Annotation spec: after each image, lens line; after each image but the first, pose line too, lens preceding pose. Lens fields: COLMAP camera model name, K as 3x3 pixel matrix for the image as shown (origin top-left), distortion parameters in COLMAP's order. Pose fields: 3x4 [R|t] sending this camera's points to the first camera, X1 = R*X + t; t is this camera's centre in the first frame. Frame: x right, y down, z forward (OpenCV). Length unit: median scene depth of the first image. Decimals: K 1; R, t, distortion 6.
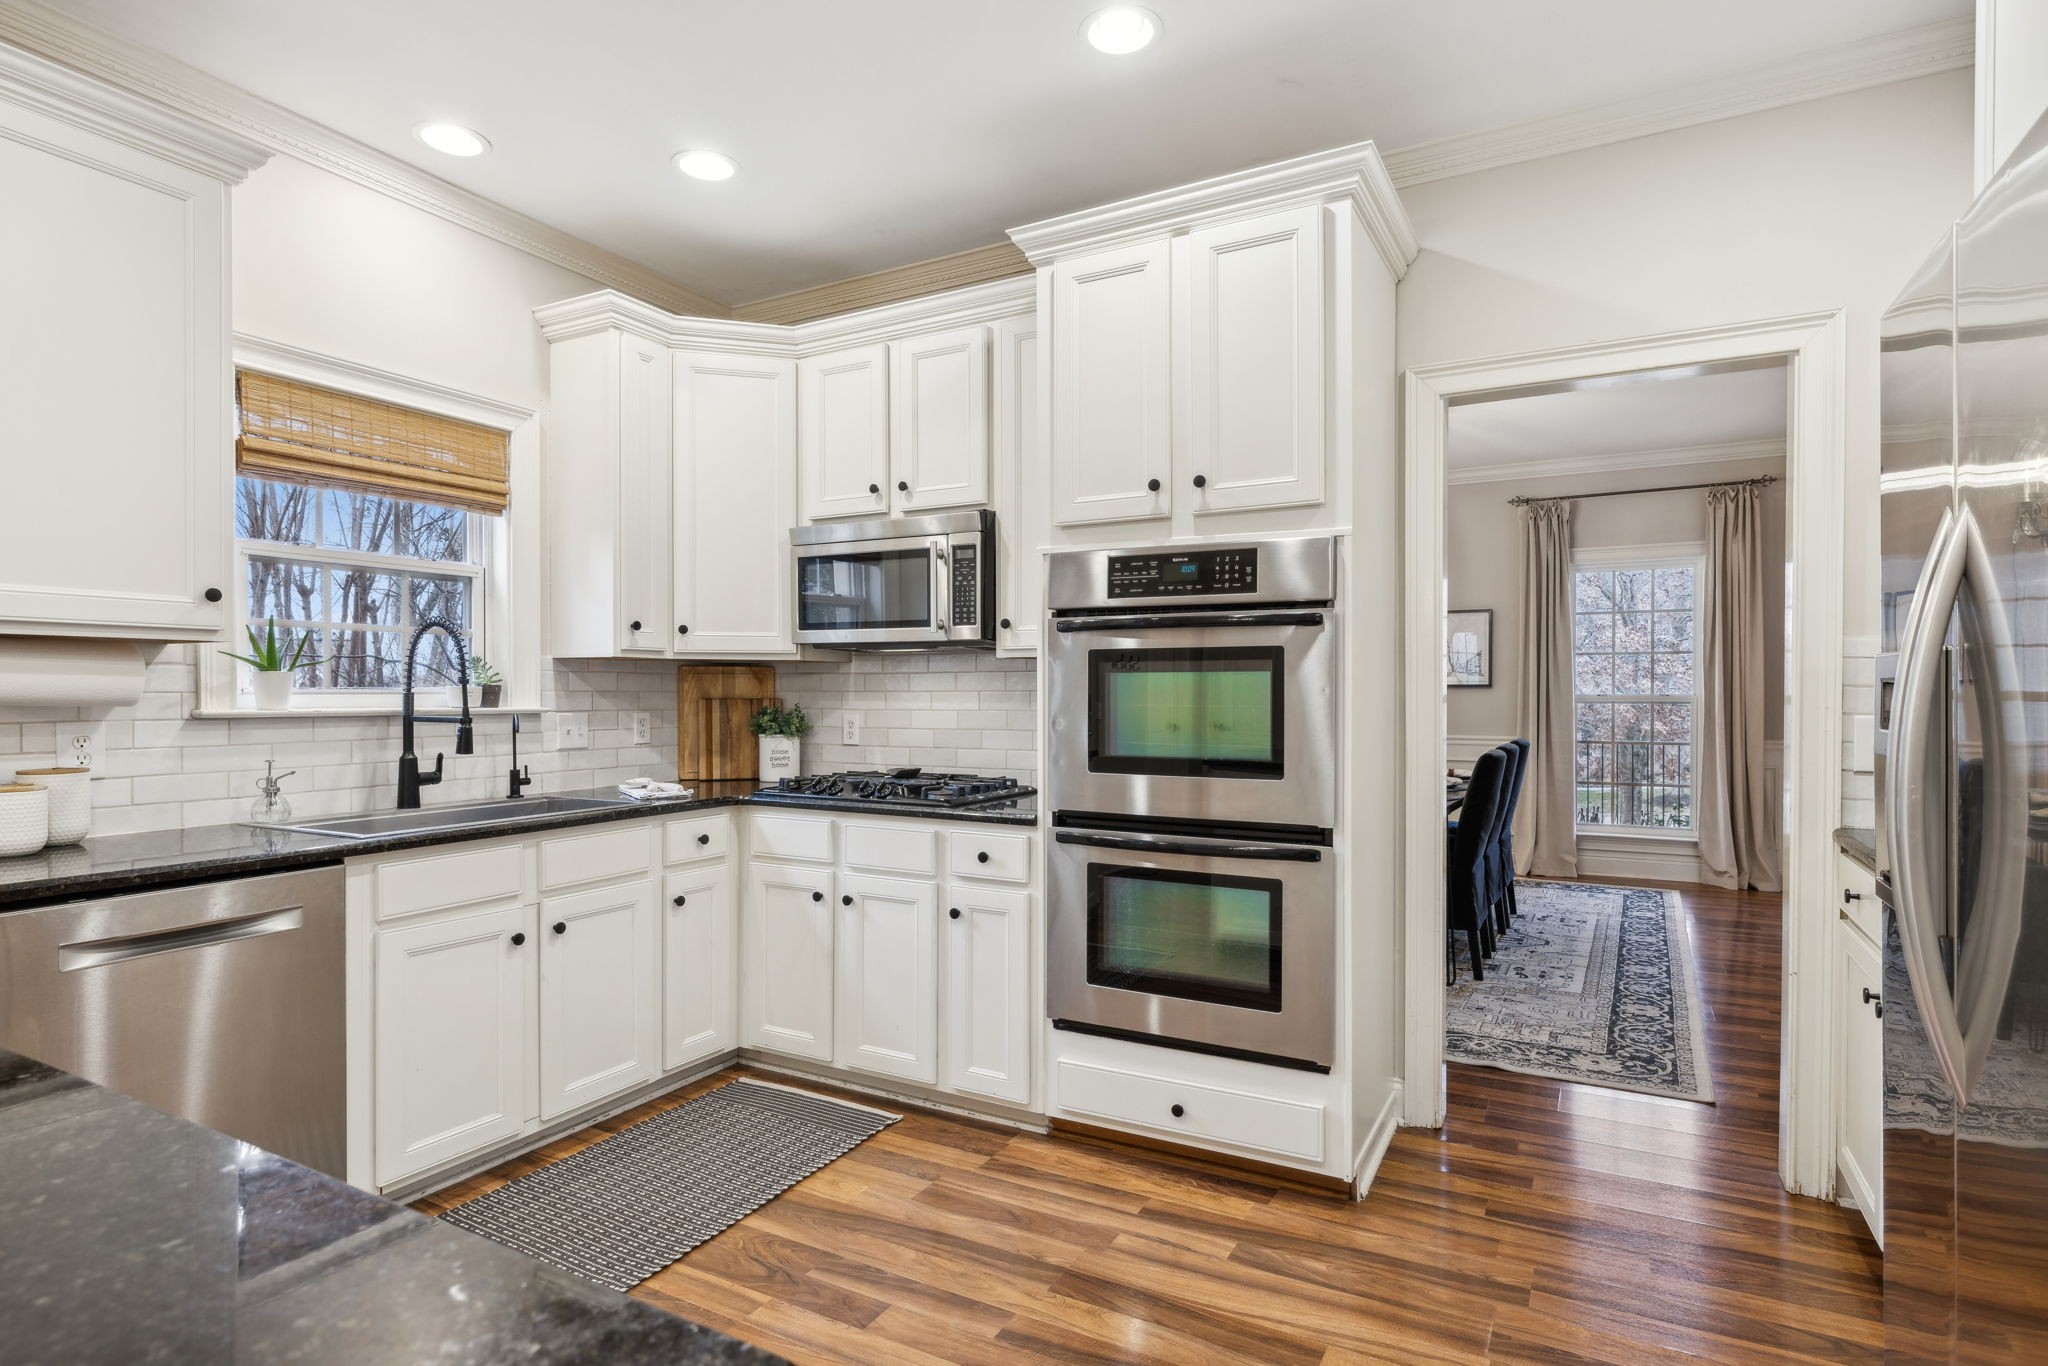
lens RADIAL K [[1058.9, 0, 1026.6], [0, 1058.9, 696.8], [0, 0, 1]] dist [-0.000954, -0.000749]
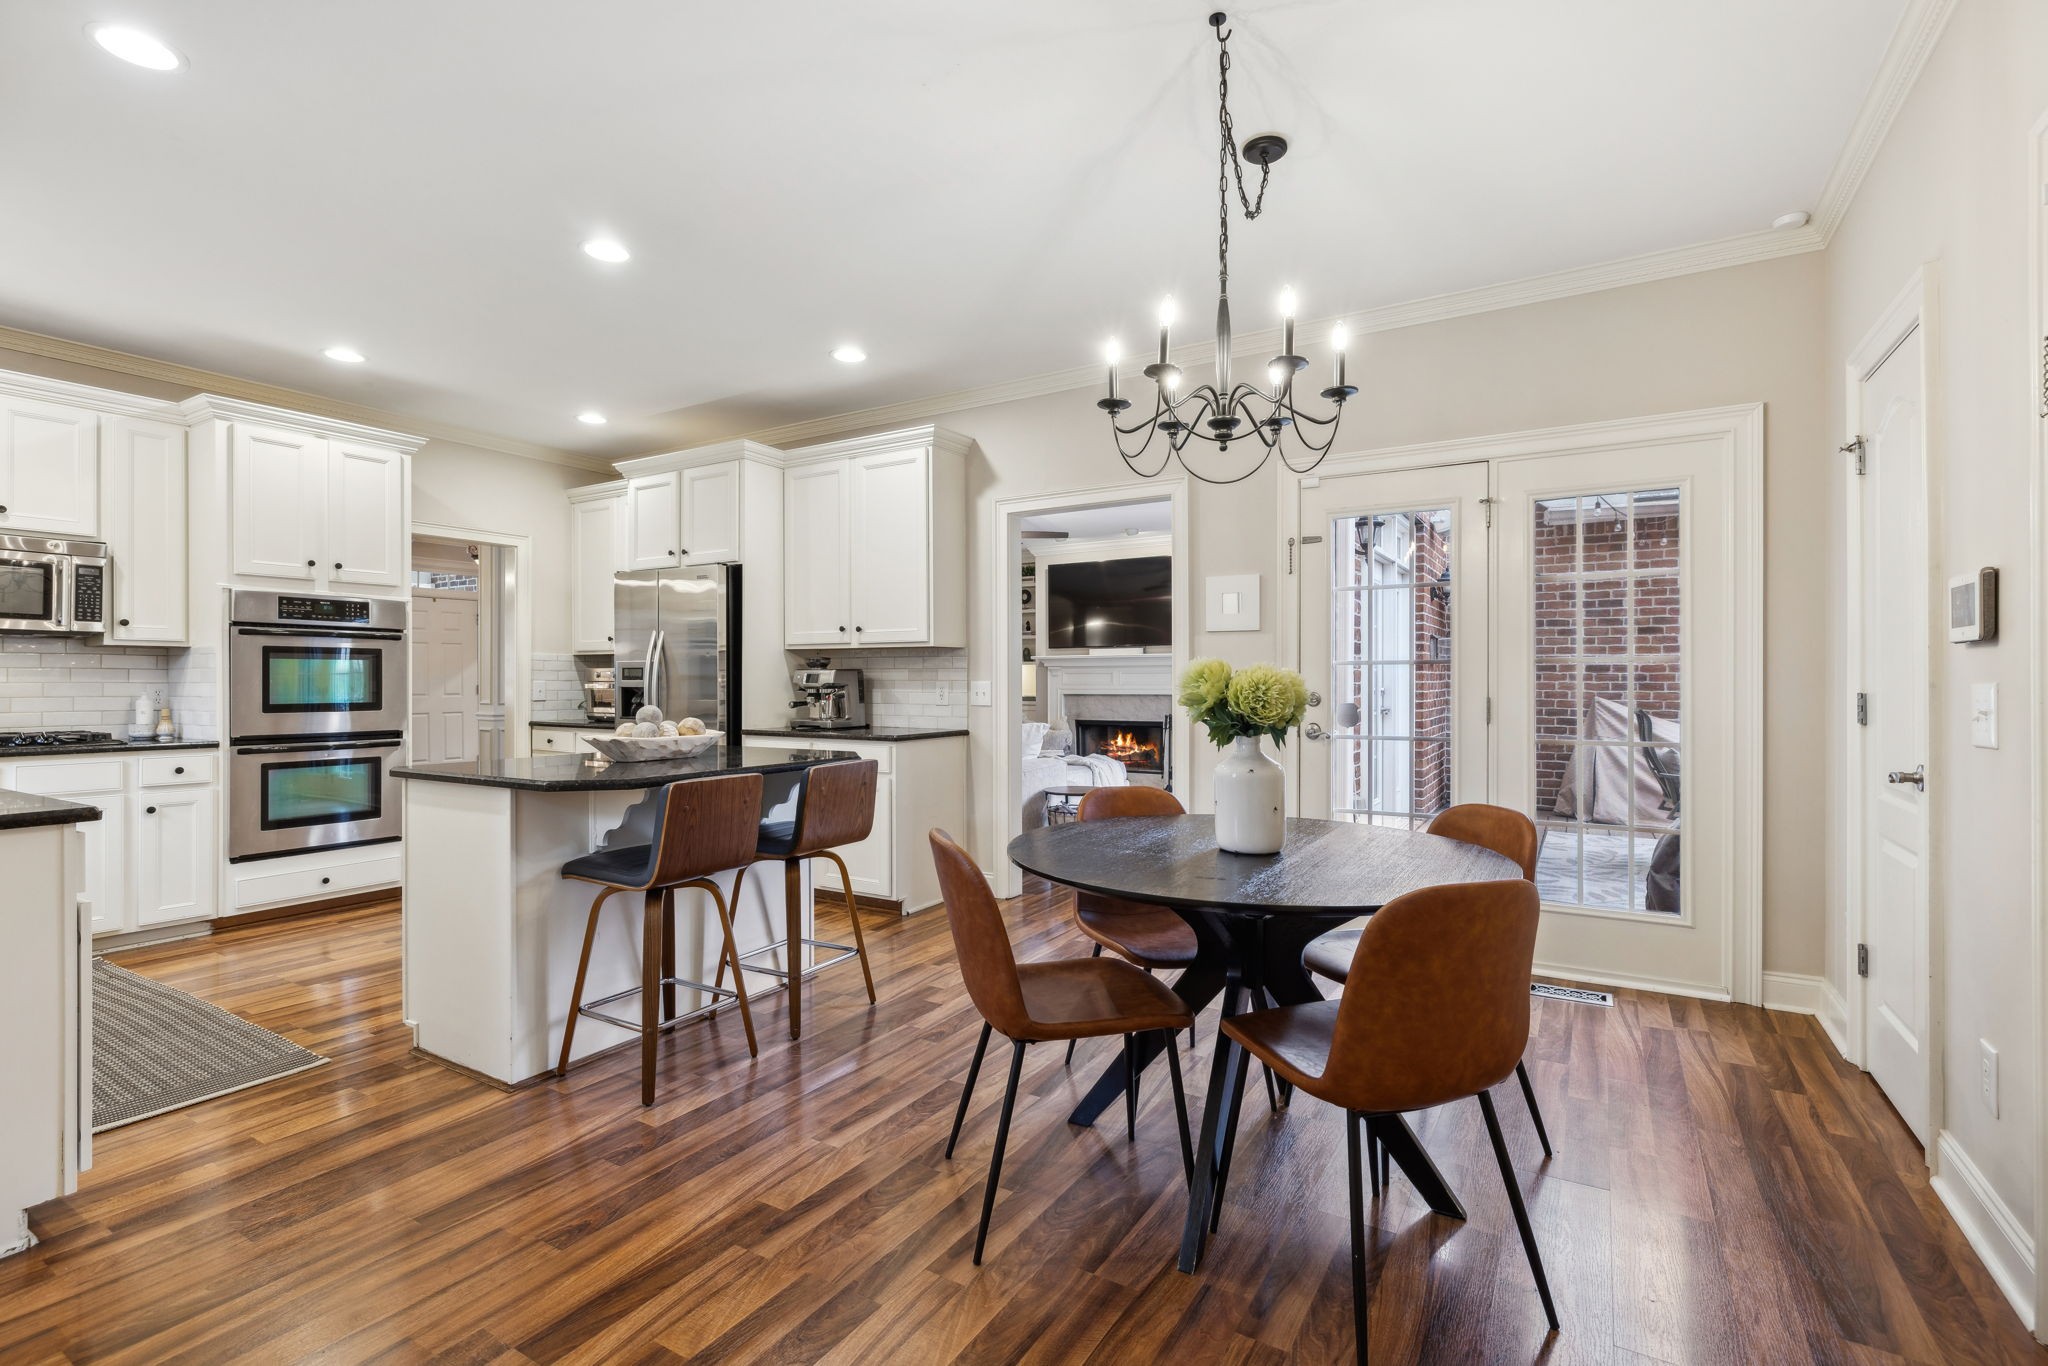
lens RADIAL K [[940.3, 0, 1019.5], [0, 940.3, 679.6], [0, 0, 1]] dist [0.000175, 0.000203]
pose [[0.057952, 0.000828, 0.998319, -1.328747], [0.005707, 0.999983, -0.001161, 0.020562], [-0.998303, 0.005764, 0.057946, -0.347834]]
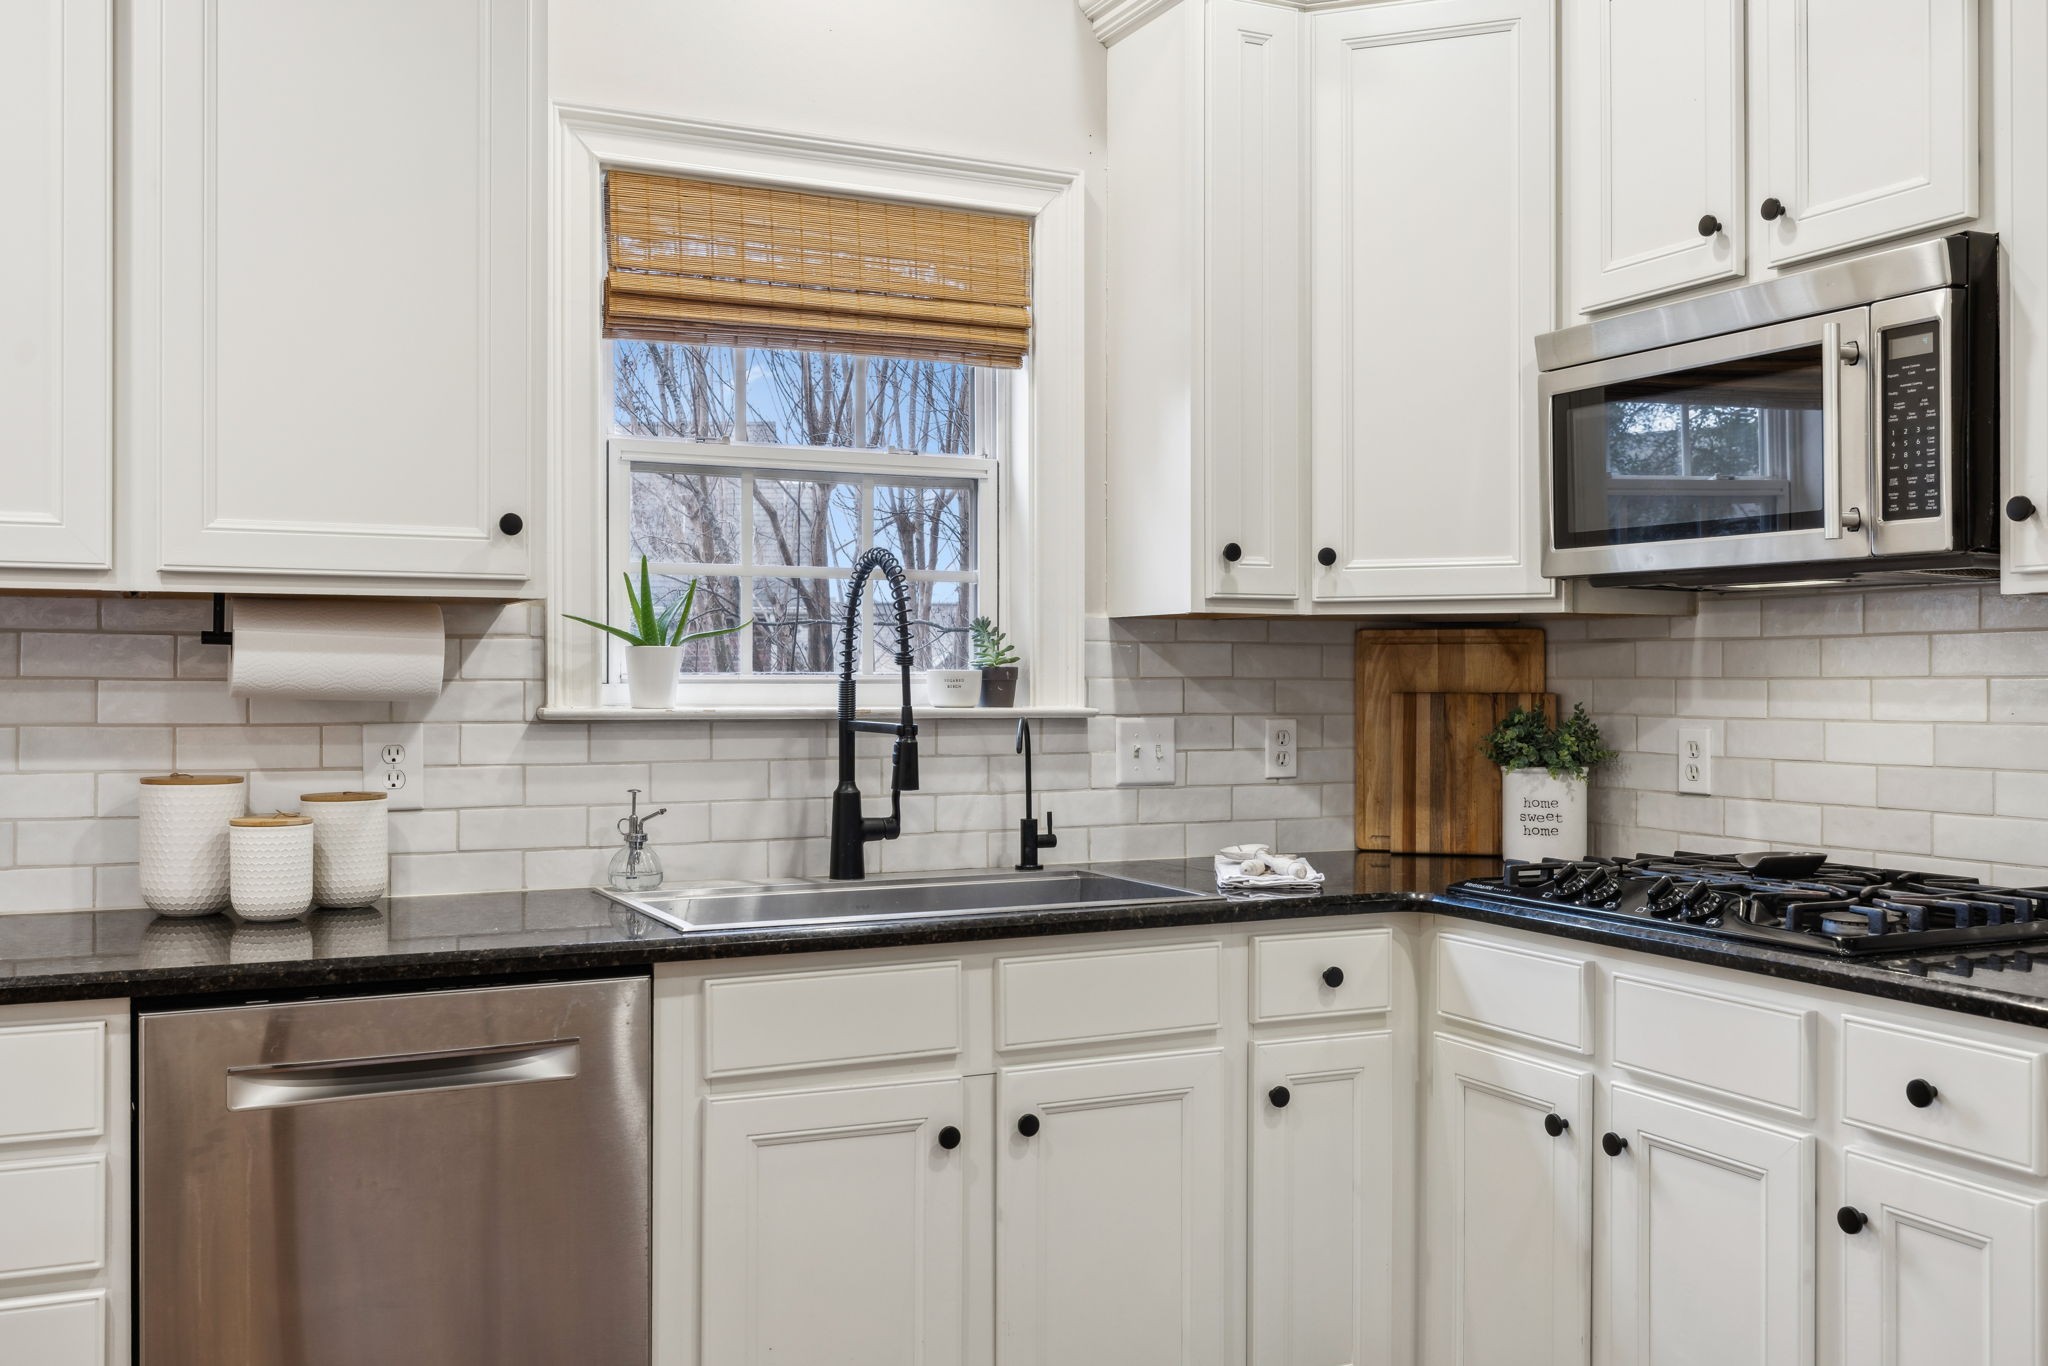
lens RADIAL K [[1845.1, 0, 1017.8], [0, 1845.1, 676.4], [0, 0, 1]] dist [-0.007922, 0.006197]
pose [[0.808773, -0.001376, -0.588120, 0.087368], [-0.002779, 0.999977, -0.006161, -0.000252], [0.588115, 0.006618, 0.808751, 0.224613]]
